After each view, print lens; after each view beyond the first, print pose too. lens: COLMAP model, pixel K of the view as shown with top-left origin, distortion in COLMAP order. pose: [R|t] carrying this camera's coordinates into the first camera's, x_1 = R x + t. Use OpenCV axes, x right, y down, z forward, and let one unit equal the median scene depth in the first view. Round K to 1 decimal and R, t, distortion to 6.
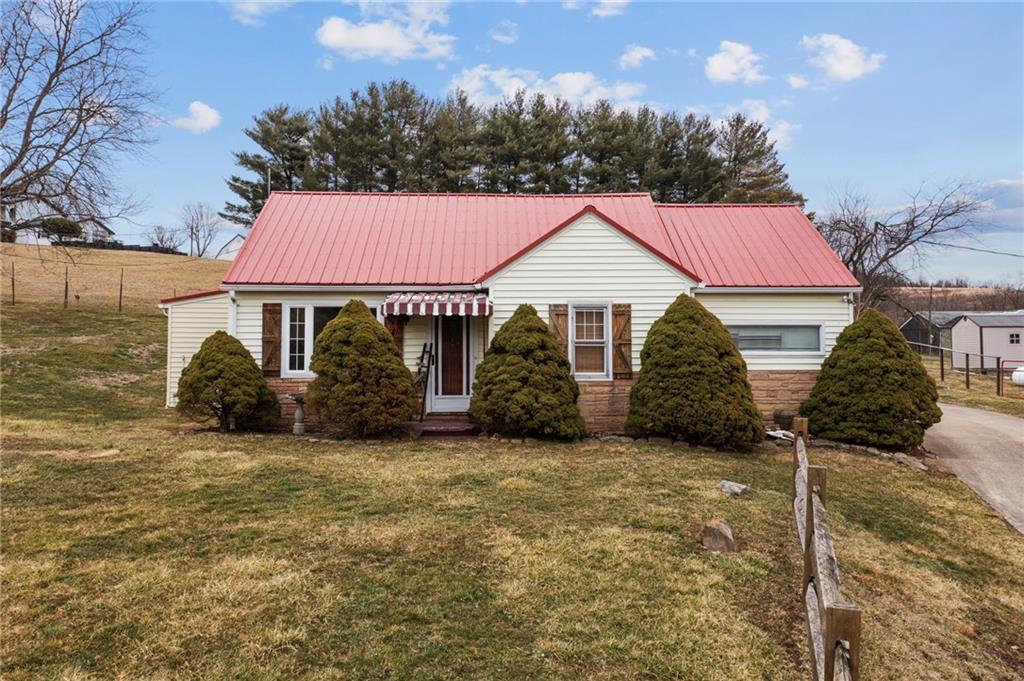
lens RADIAL K [[814.2, 0, 512.4], [0, 814.2, 342.5], [0, 0, 1]] dist [0.004549, 0.005406]
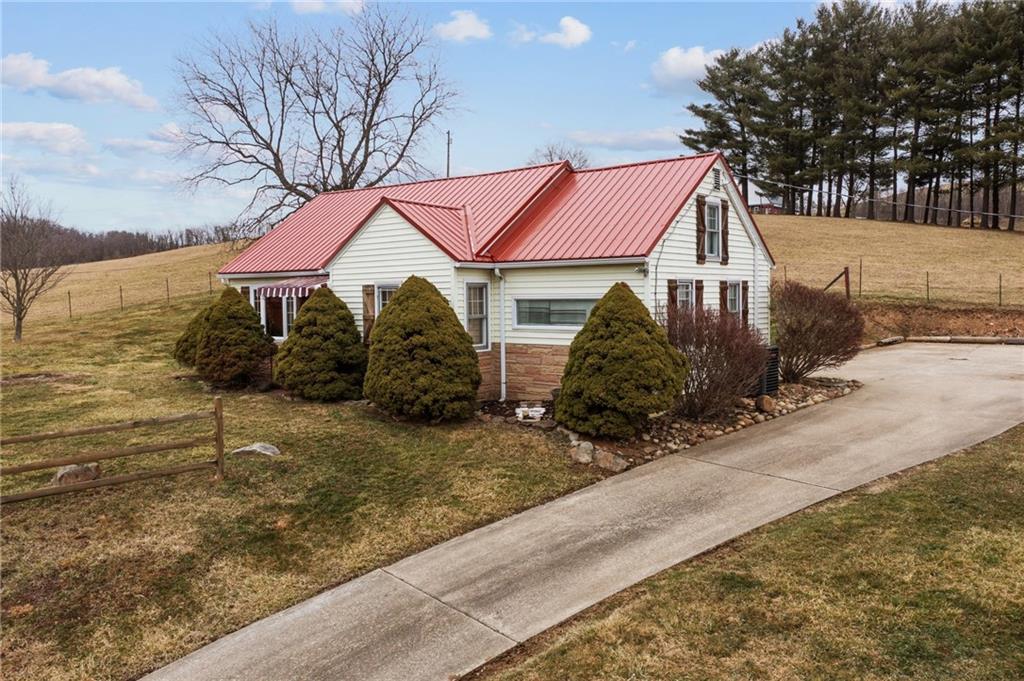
lens RADIAL K [[814.2, 0, 511.9], [0, 814.2, 341.5], [0, 0, 1]] dist [0.004549, 0.005406]
pose [[0.770366, 0.029846, -0.636903, 0.959256], [0.018620, 0.997425, 0.069263, -0.043213], [0.637330, -0.065217, 0.767827, 0.230008]]
